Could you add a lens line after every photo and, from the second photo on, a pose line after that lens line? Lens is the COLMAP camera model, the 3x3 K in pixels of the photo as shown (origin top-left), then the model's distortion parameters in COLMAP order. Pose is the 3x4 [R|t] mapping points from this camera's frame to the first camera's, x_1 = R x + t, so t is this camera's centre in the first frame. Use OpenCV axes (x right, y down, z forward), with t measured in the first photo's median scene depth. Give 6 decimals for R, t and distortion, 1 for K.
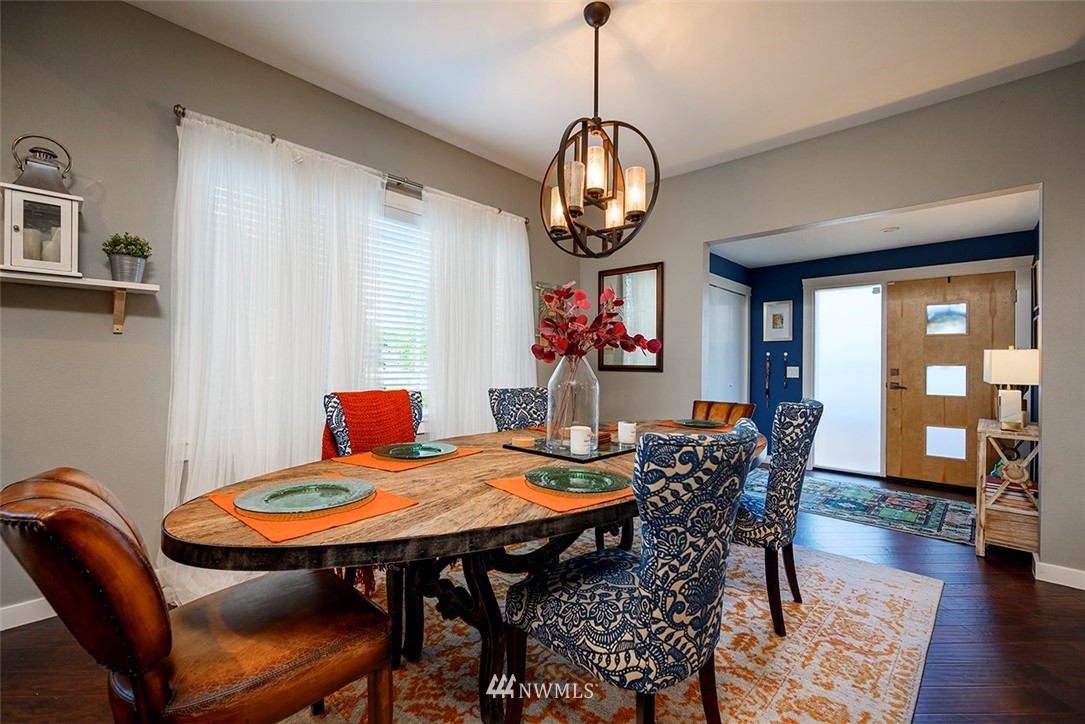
lens RADIAL K [[463.8, 0, 543.7], [0, 463.8, 363.0], [0, 0, 1]] dist [0.000286, 0.000138]
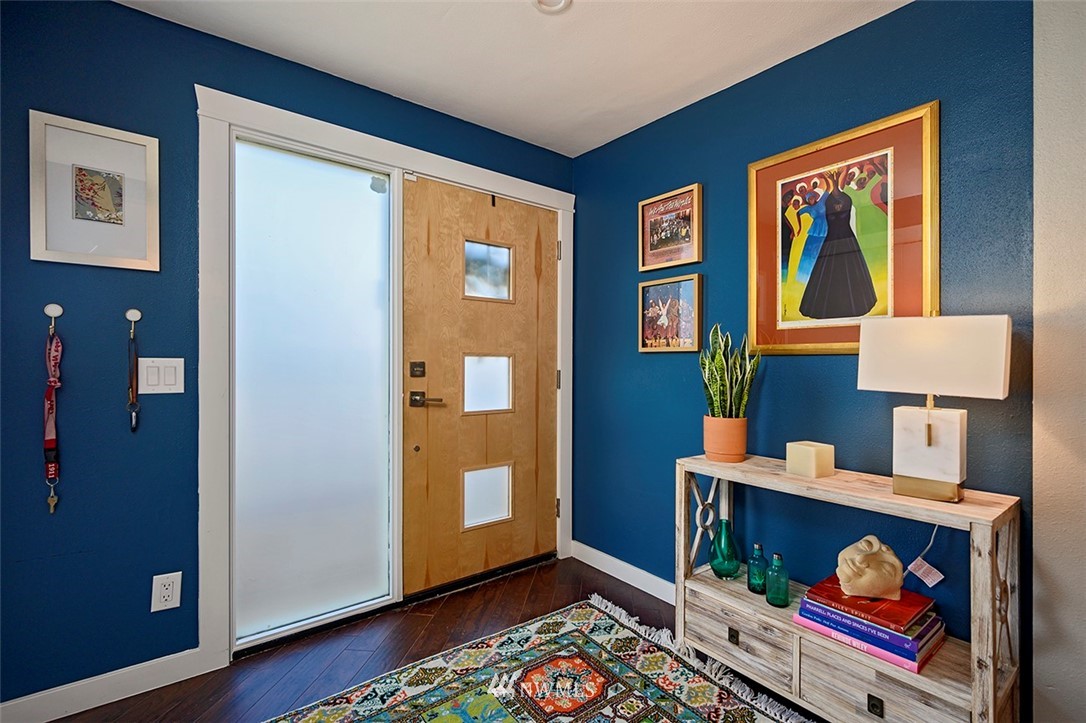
lens RADIAL K [[464.2, 0, 543.5], [0, 464.2, 365.1], [0, 0, 1]] dist [0.000286, 0.000138]
pose [[0.192691, -0.006807, 0.981236, 0.336792], [-0.004116, 0.999962, 0.007745, 0.011240], [-0.981251, -0.005531, 0.192656, 0.819468]]
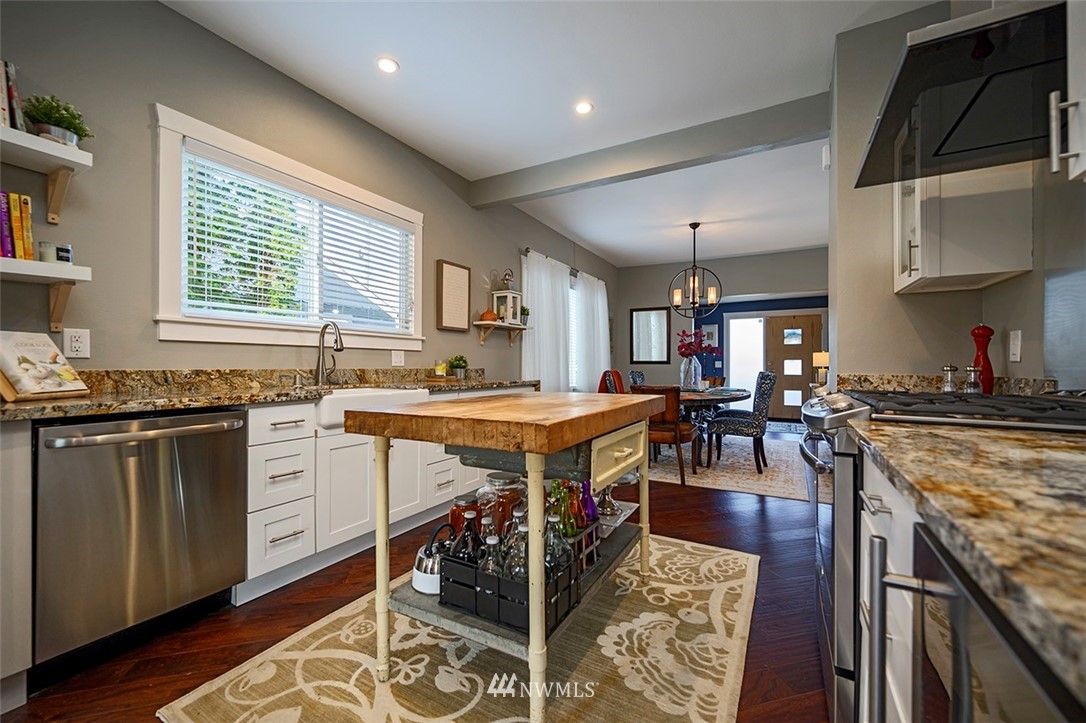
lens RADIAL K [[436.5, 0, 539.8], [0, 436.5, 366.3], [0, 0, 1]] dist [0.002884, -0.000030]
pose [[0.971590, -0.010183, 0.236452, -0.638554], [0.007838, 0.999910, 0.010856, 0.003975], [-0.236541, -0.008694, 0.971583, -0.574177]]
